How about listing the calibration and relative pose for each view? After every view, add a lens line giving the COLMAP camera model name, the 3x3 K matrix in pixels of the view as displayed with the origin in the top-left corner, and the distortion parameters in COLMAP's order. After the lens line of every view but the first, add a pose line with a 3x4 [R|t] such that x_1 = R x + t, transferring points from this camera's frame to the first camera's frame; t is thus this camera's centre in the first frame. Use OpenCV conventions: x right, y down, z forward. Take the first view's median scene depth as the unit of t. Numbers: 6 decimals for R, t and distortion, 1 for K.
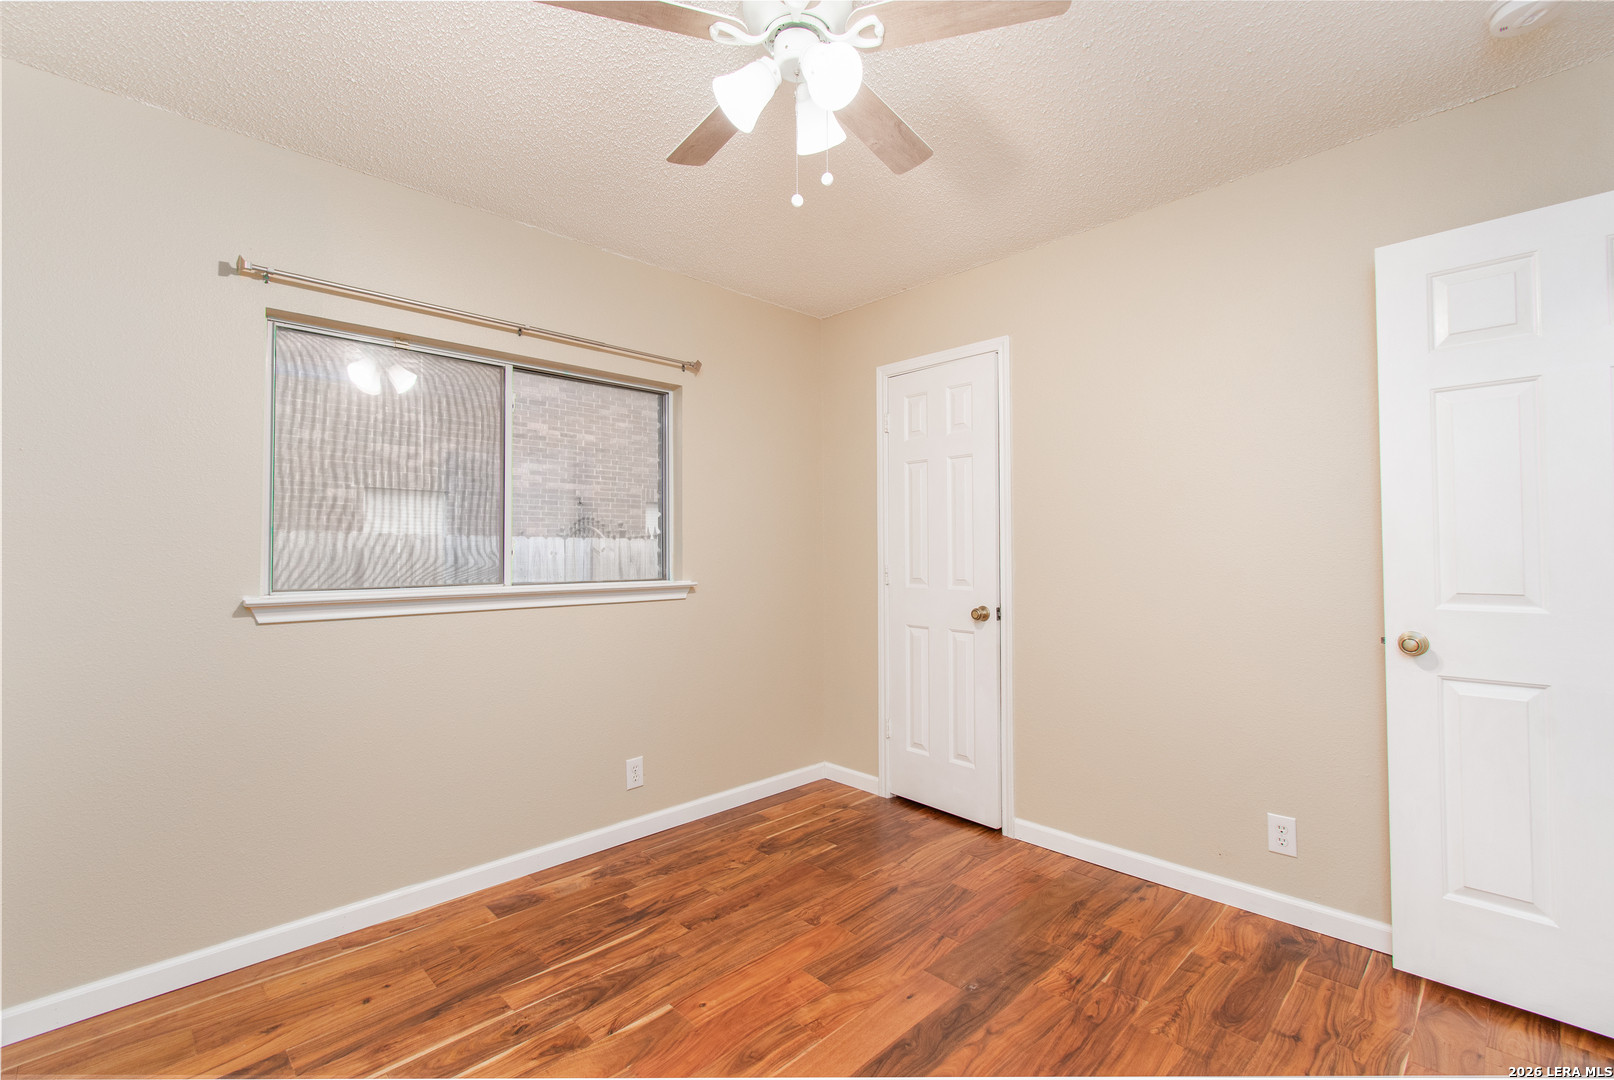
lens RADIAL K [[727.6, 0, 807.0], [0, 727.6, 540.0], [0, 0, 1]] dist [0.005180, 0.000470]
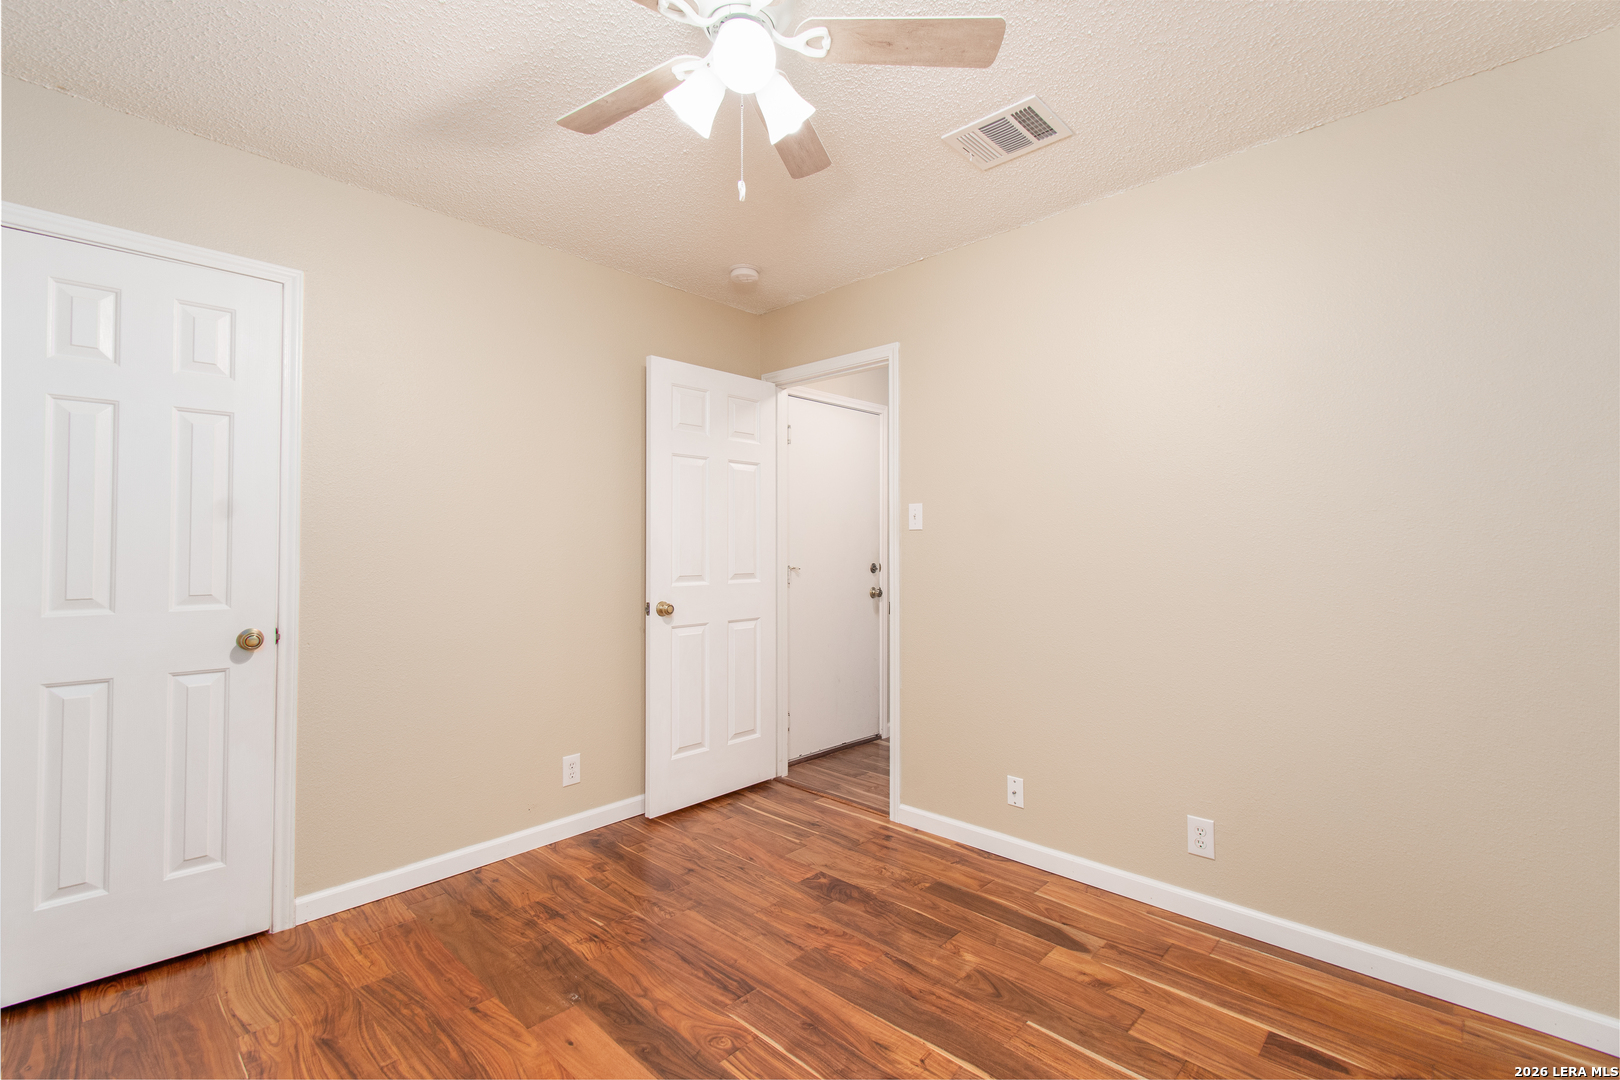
lens RADIAL K [[730.3, 0, 810.0], [0, 730.3, 540.0], [0, 0, 1]] dist [0.005180, 0.000470]
pose [[-0.057675, 0.021165, 0.998111, -0.696144], [-0.009193, 0.999722, -0.021731, 0.019299], [-0.998293, -0.010429, -0.057464, 0.670044]]
